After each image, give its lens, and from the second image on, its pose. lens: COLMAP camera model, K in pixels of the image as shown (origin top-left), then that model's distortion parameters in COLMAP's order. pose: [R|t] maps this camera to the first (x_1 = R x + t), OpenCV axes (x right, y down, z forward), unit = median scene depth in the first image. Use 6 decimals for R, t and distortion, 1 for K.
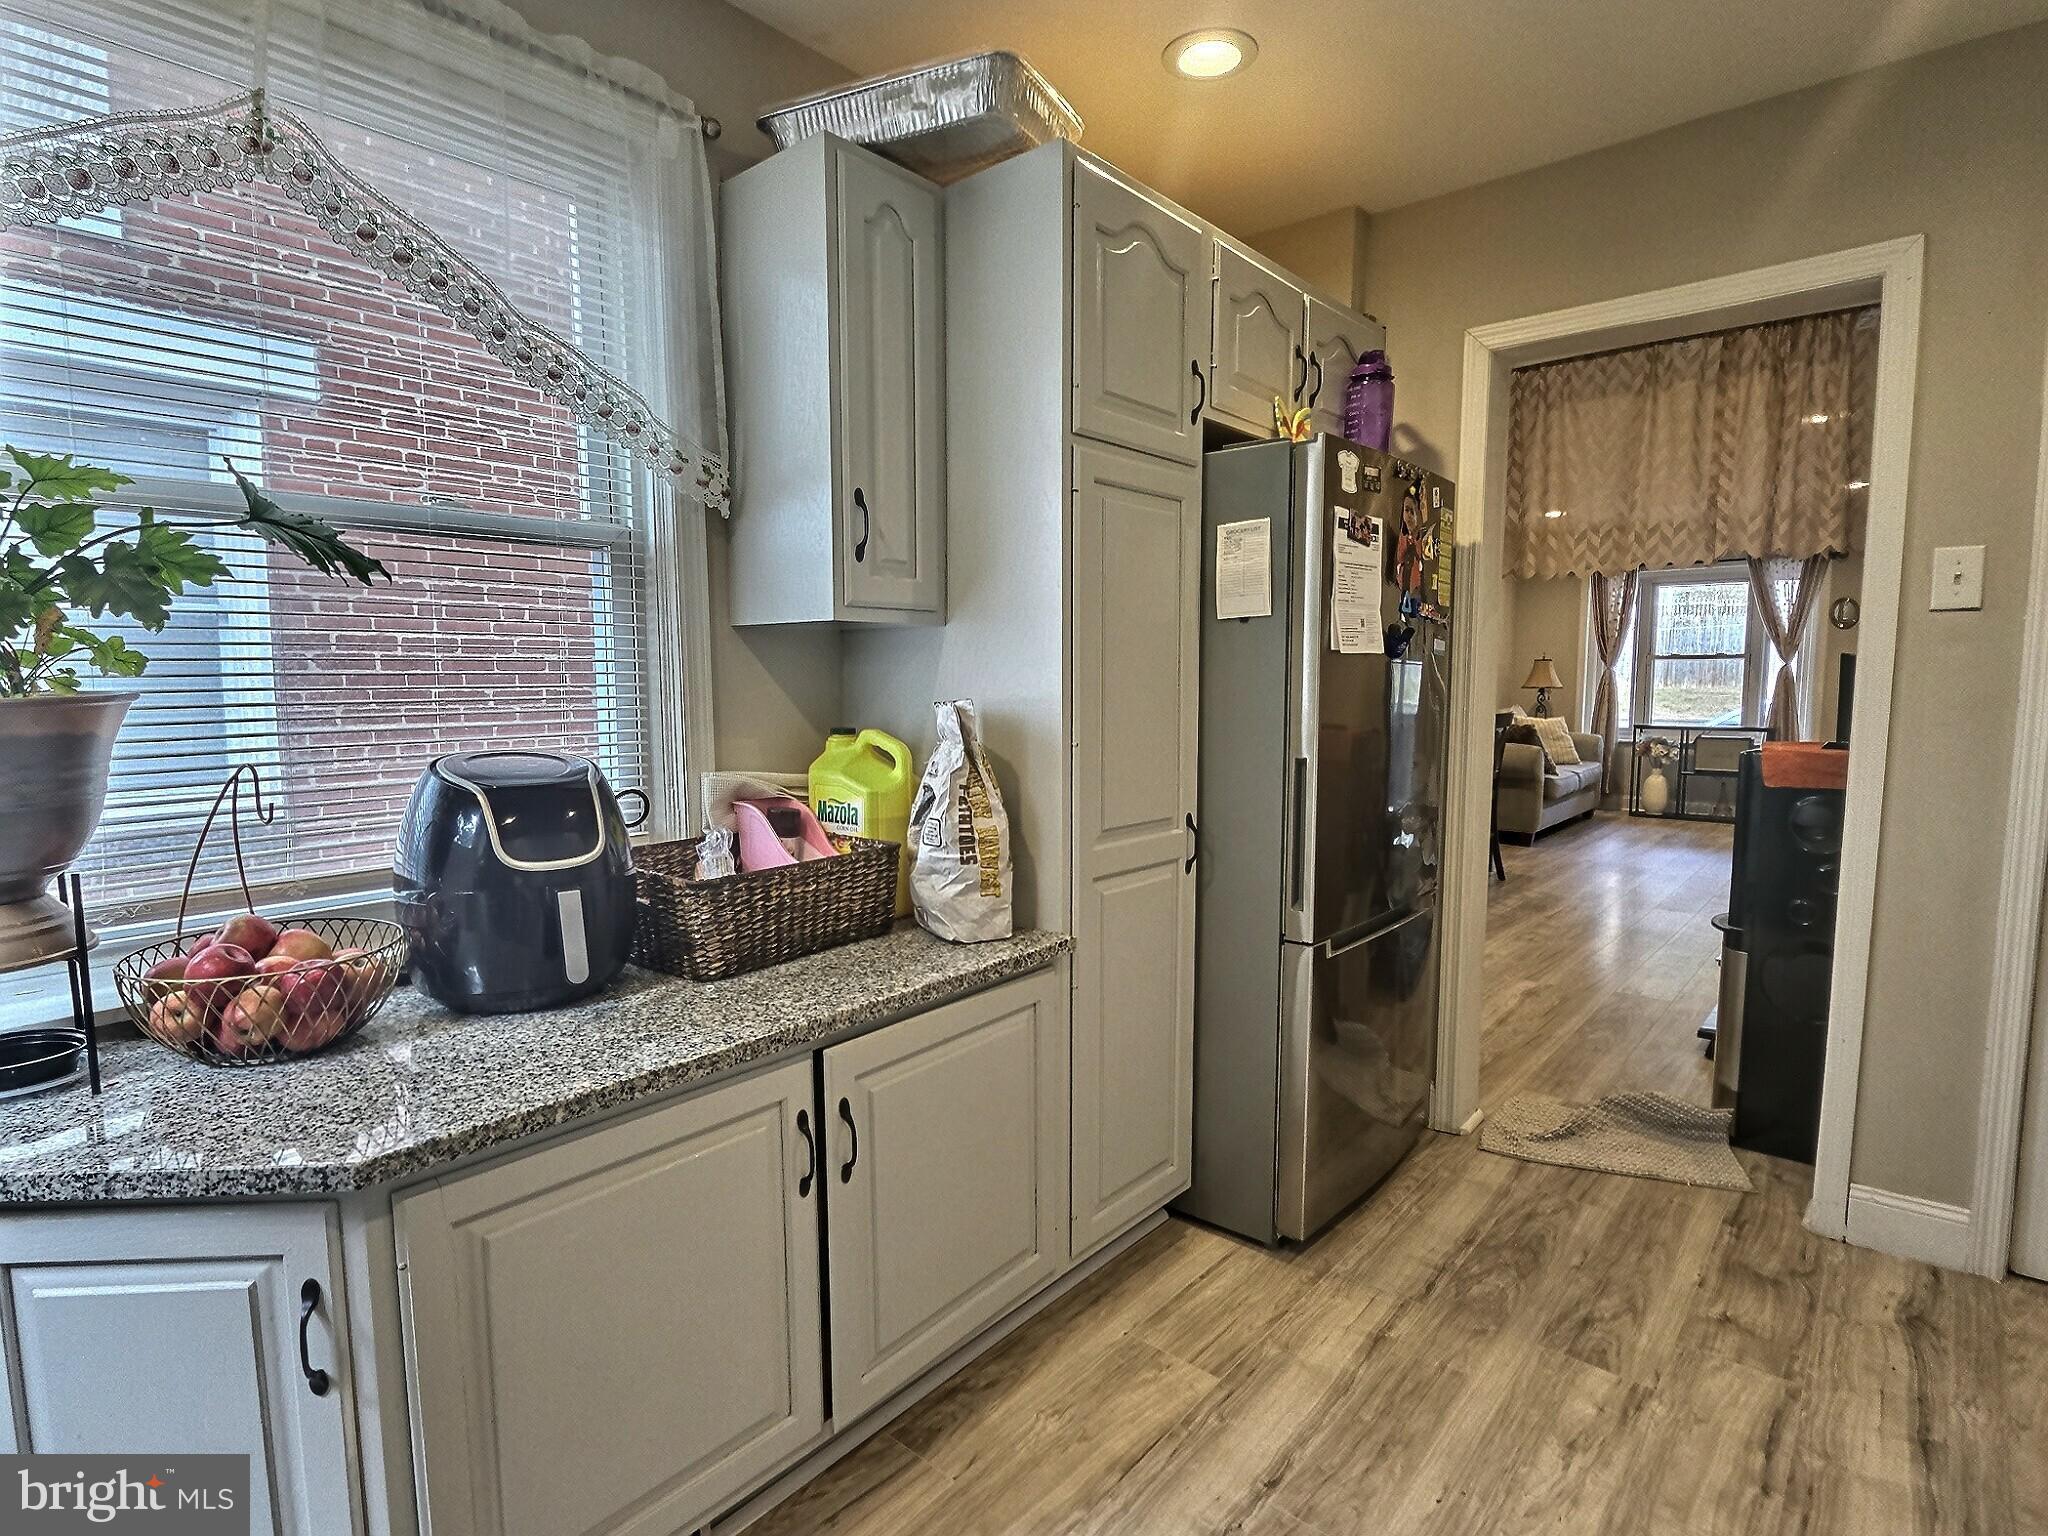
lens RADIAL K [[1068.6, 0, 1009.8], [0, 1068.6, 773.9], [0, 0, 1]] dist [-0.000443, -0.007426]
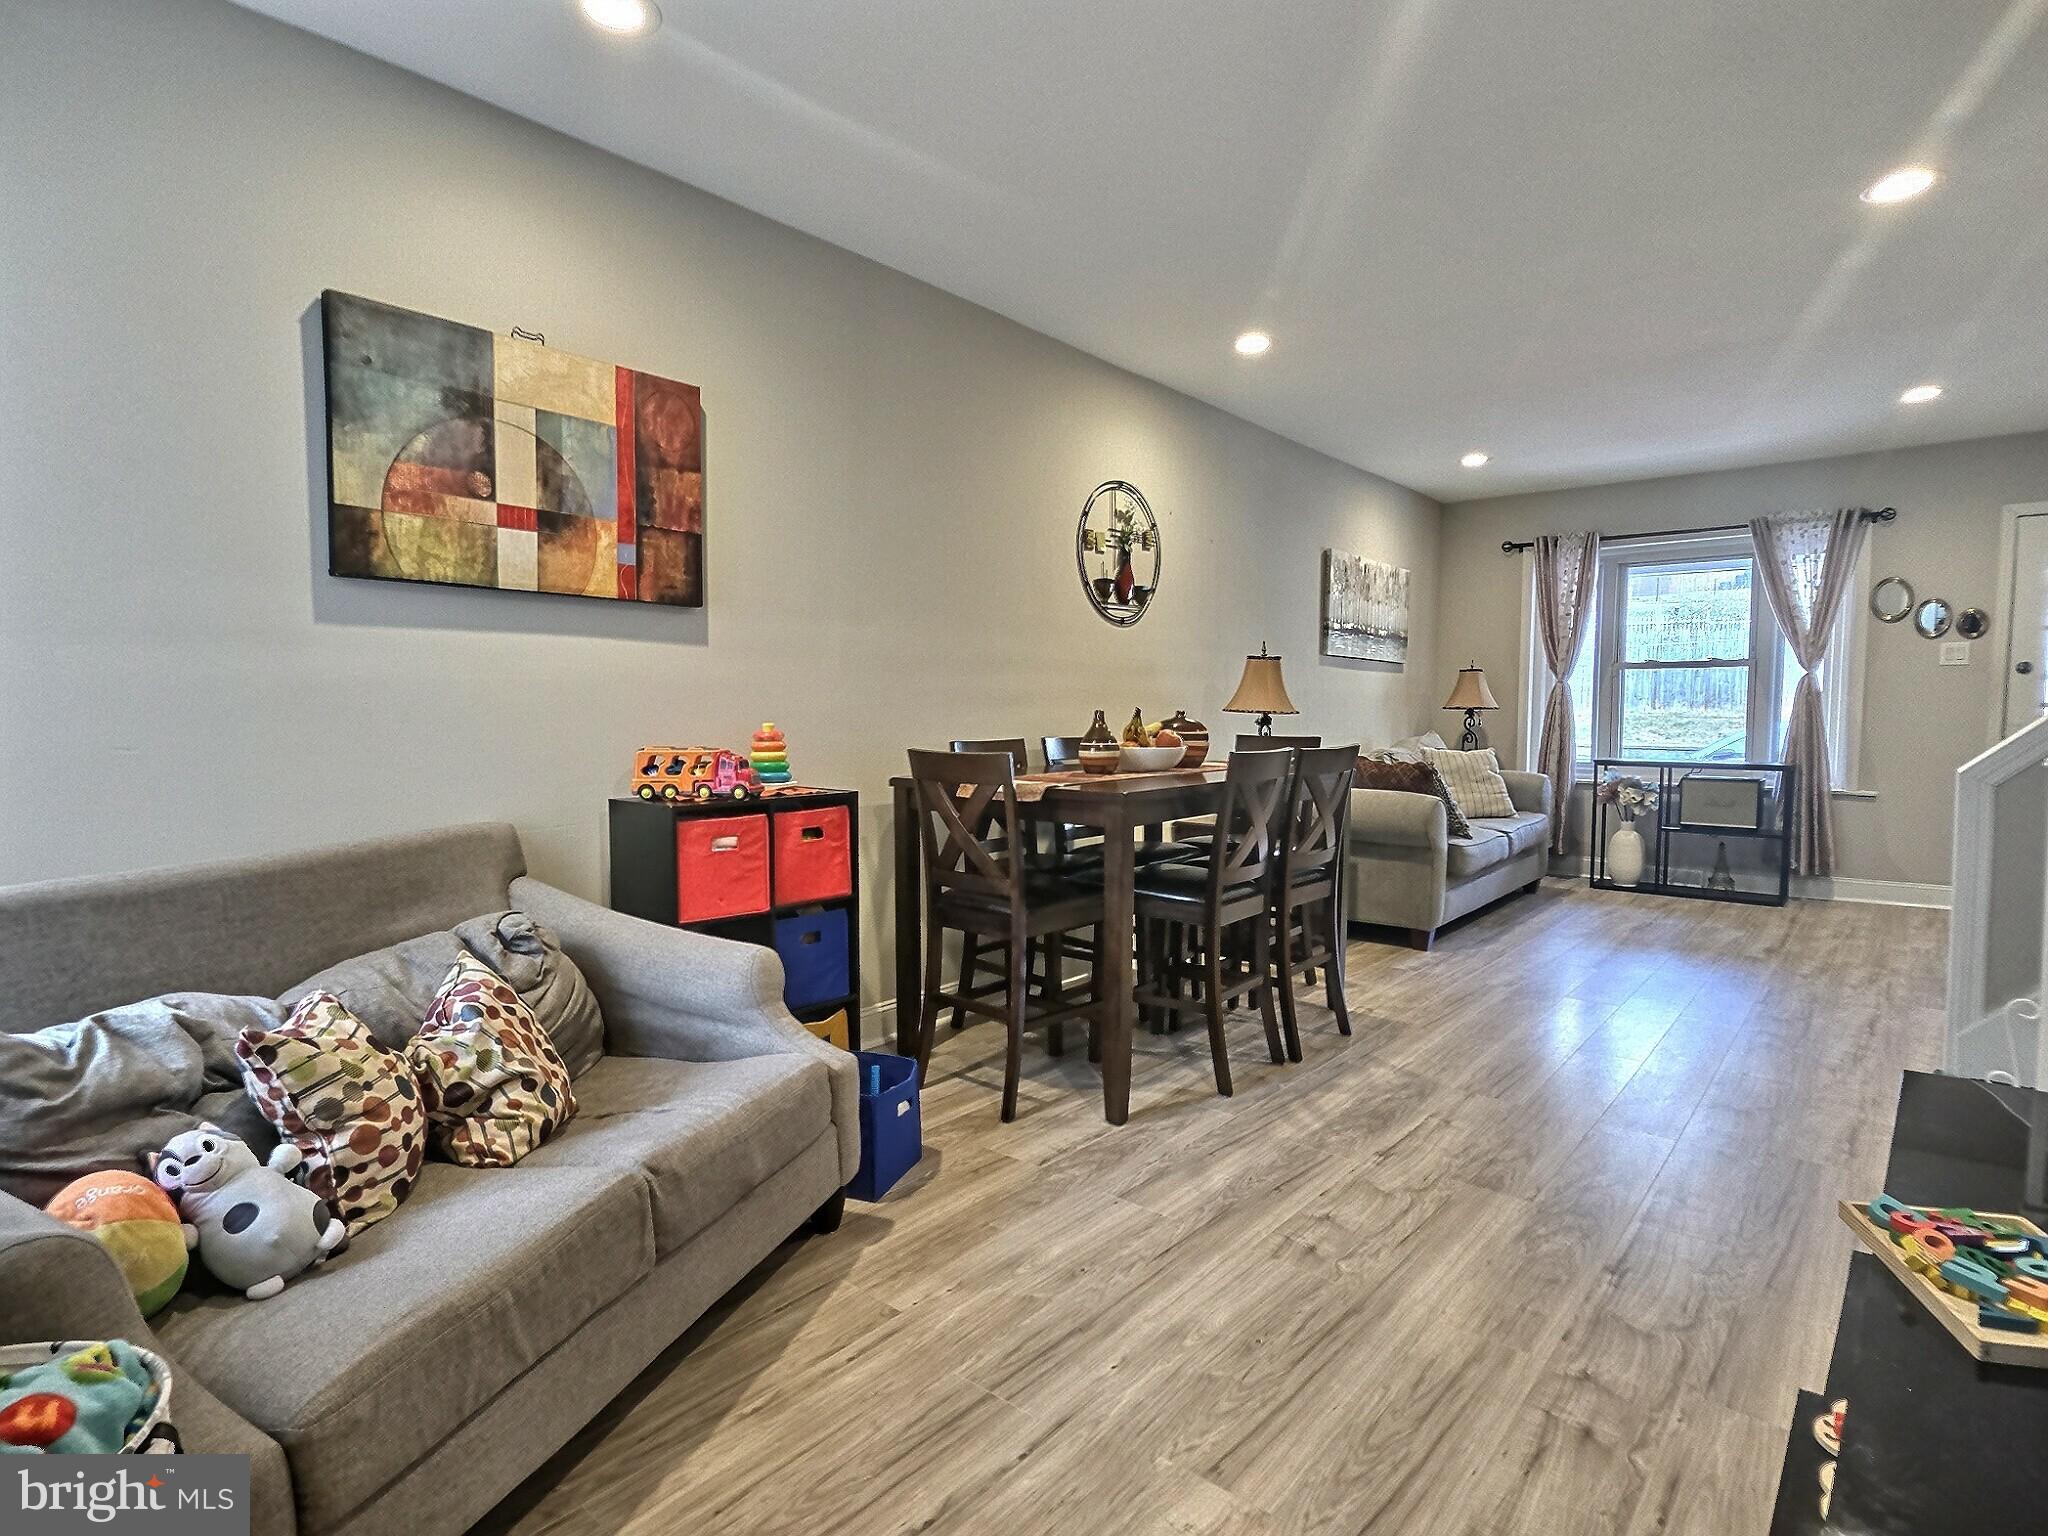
lens RADIAL K [[1068.6, 0, 1009.8], [0, 1068.6, 773.9], [0, 0, 1]] dist [-0.000443, -0.007426]
pose [[0.999995, -0.000439, 0.003120, 0.196892], [0.000512, 0.999723, -0.023519, -0.020475], [-0.003108, 0.023520, 0.999719, 0.296139]]
